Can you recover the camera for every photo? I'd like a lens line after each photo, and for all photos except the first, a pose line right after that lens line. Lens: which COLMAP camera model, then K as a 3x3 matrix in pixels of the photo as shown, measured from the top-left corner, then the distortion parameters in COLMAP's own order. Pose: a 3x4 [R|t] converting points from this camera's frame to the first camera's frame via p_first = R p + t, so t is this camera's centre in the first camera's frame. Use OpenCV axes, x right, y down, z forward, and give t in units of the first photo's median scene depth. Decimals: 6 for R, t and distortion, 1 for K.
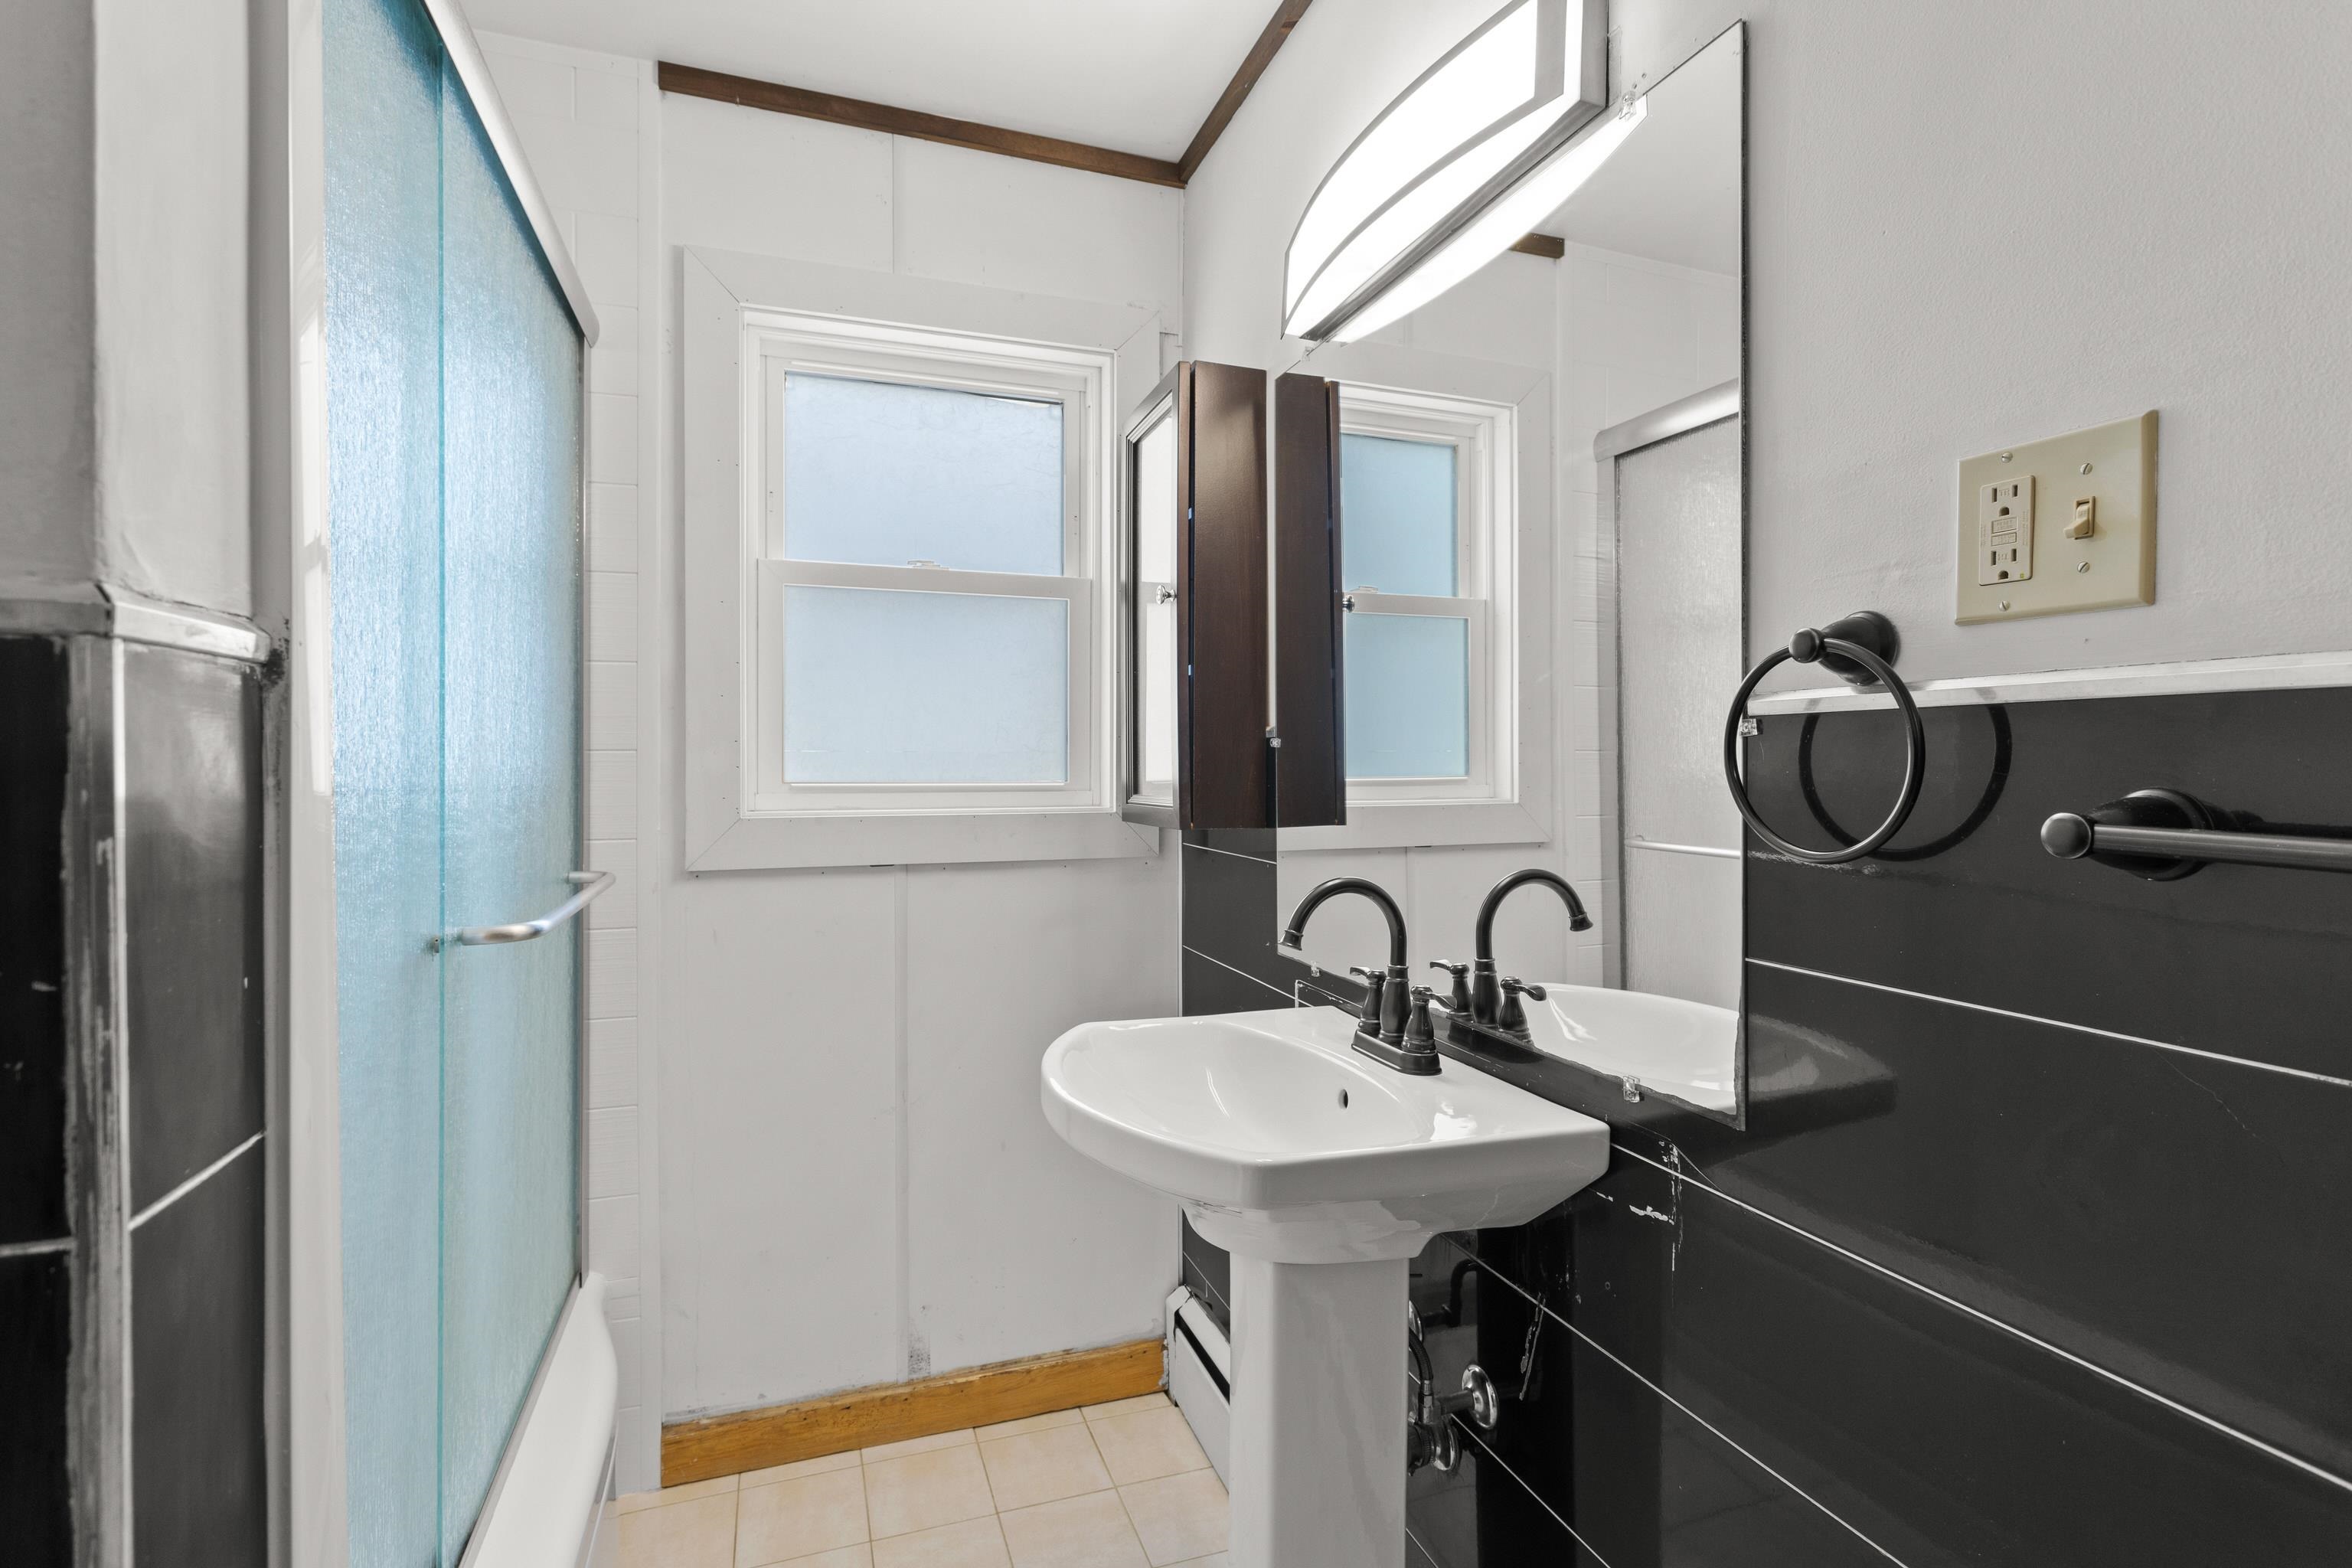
lens RADIAL K [[1113.0, 0, 1182.8], [0, 1113.0, 770.9], [0, 0, 1]] dist [-0.001138, 0.001637]
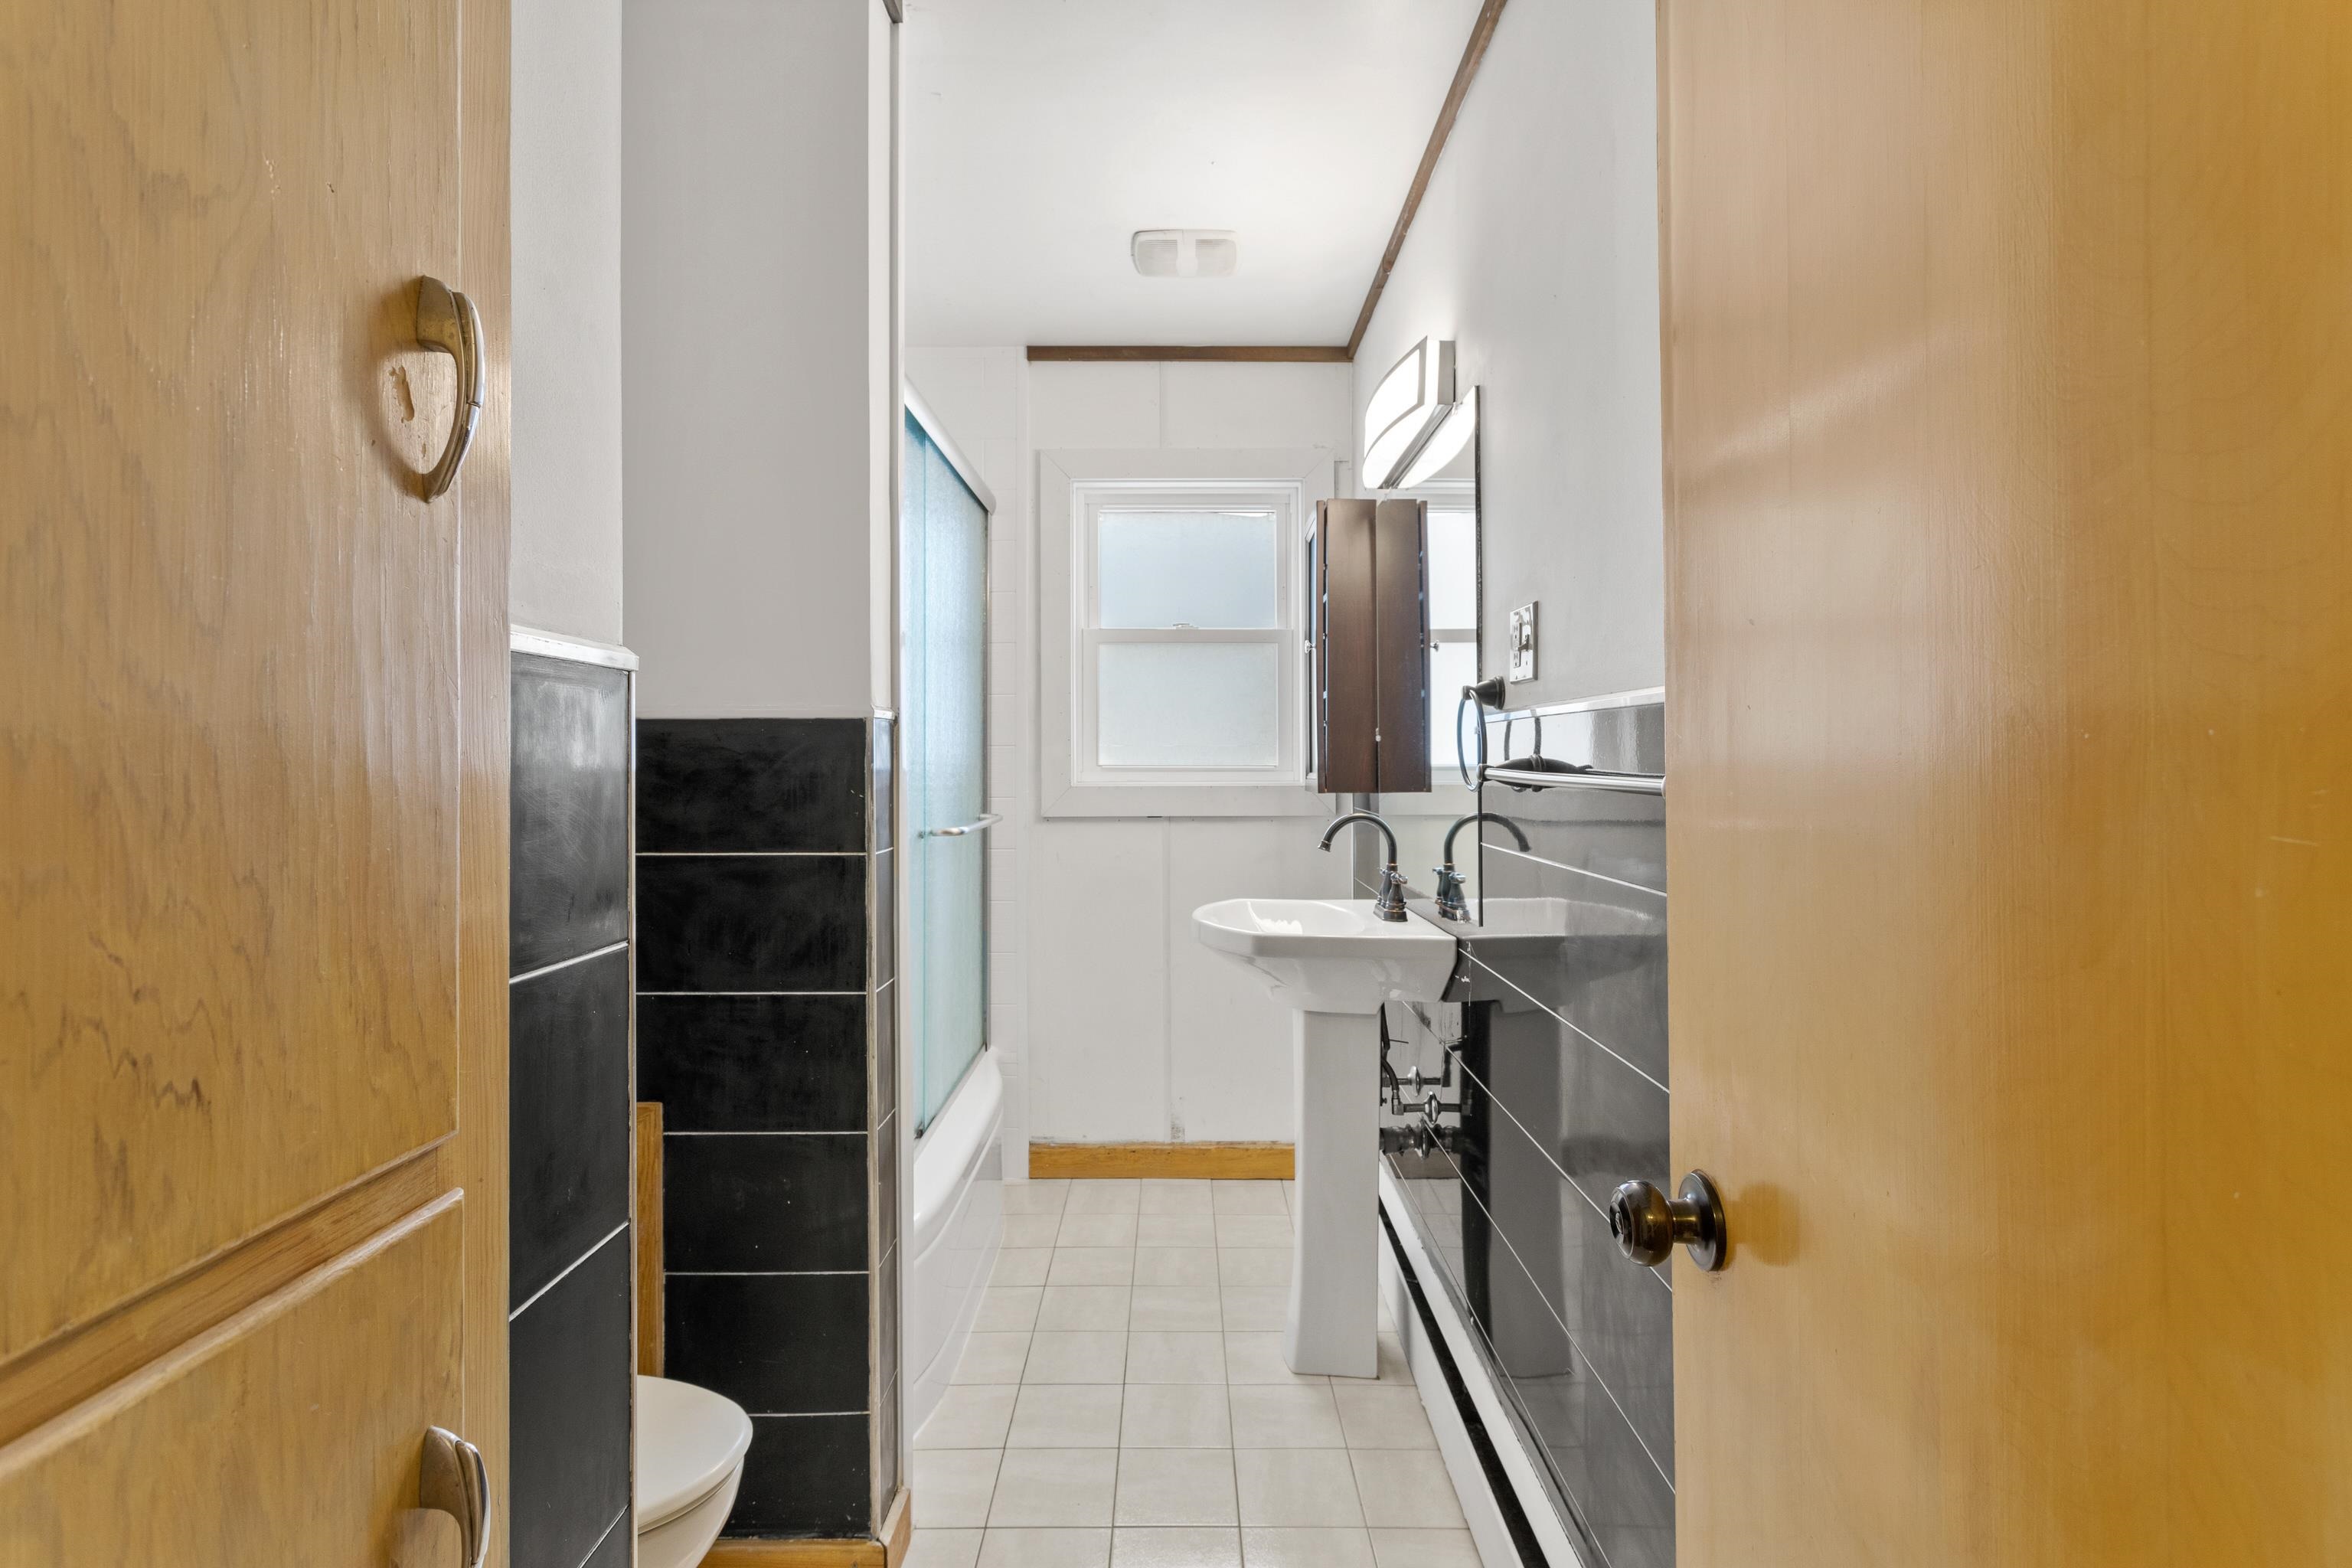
lens RADIAL K [[1113.0, 0, 1177.1], [0, 1113.0, 774.0], [0, 0, 1]] dist [-0.001138, 0.001637]
pose [[0.941889, 0.003082, -0.335911, 0.328231], [-0.001019, 0.999980, 0.006317, 0.014473], [0.335923, -0.005607, 0.941873, -0.546507]]
